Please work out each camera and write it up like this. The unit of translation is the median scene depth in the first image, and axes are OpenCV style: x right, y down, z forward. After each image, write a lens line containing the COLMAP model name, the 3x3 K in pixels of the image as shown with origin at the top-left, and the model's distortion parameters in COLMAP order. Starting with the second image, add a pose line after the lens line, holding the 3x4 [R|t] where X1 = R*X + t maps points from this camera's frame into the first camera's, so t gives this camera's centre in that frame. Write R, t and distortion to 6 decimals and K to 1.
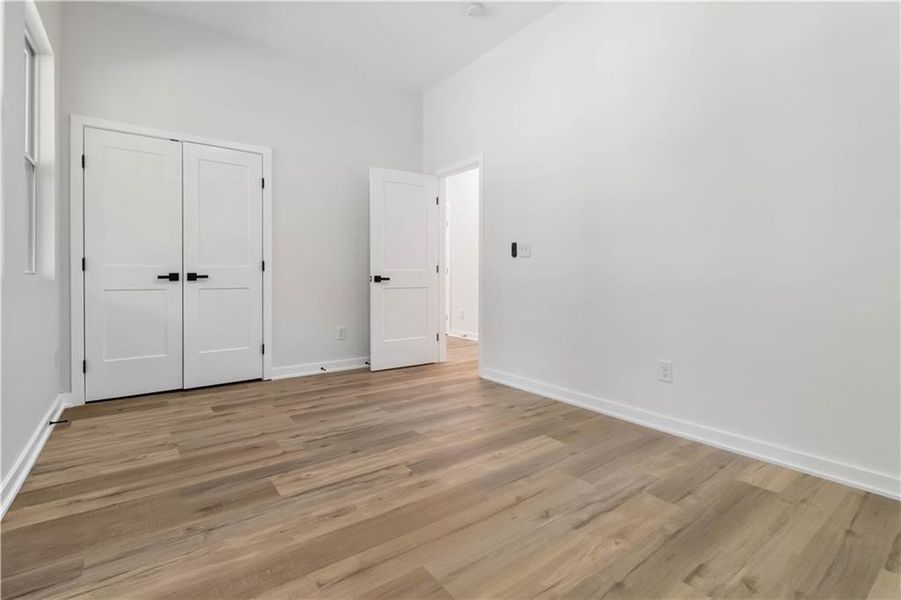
lens RADIAL K [[424.9, 0, 457.0], [0, 424.9, 284.8], [0, 0, 1]] dist [0.001734, 0.001405]
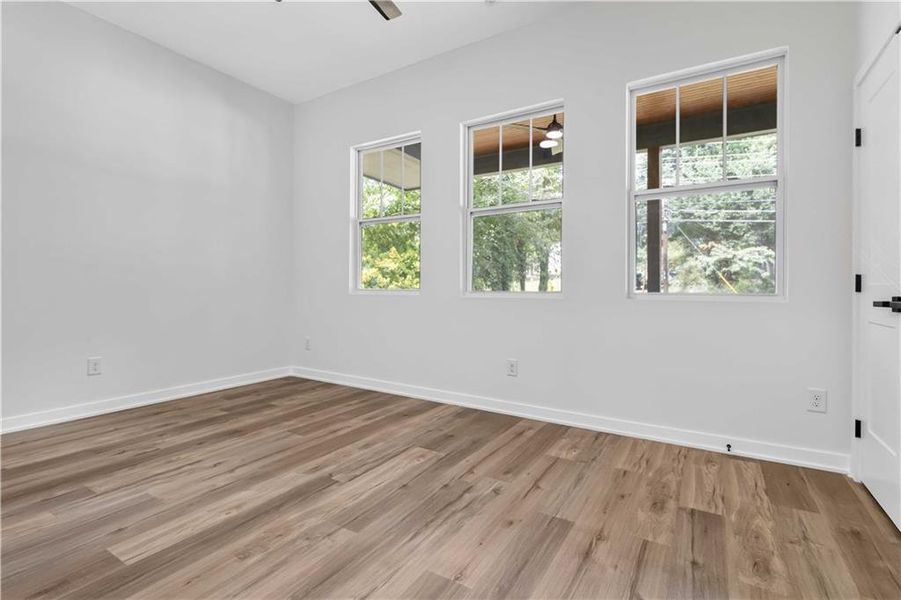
lens RADIAL K [[424.9, 0, 457.0], [0, 424.9, 284.8], [0, 0, 1]] dist [0.001734, 0.001405]
pose [[-0.926706, -0.010502, -0.375641, 0.007121], [-0.016129, 0.999800, 0.011838, -0.066487], [0.375441, 0.017030, -0.926690, 2.167042]]
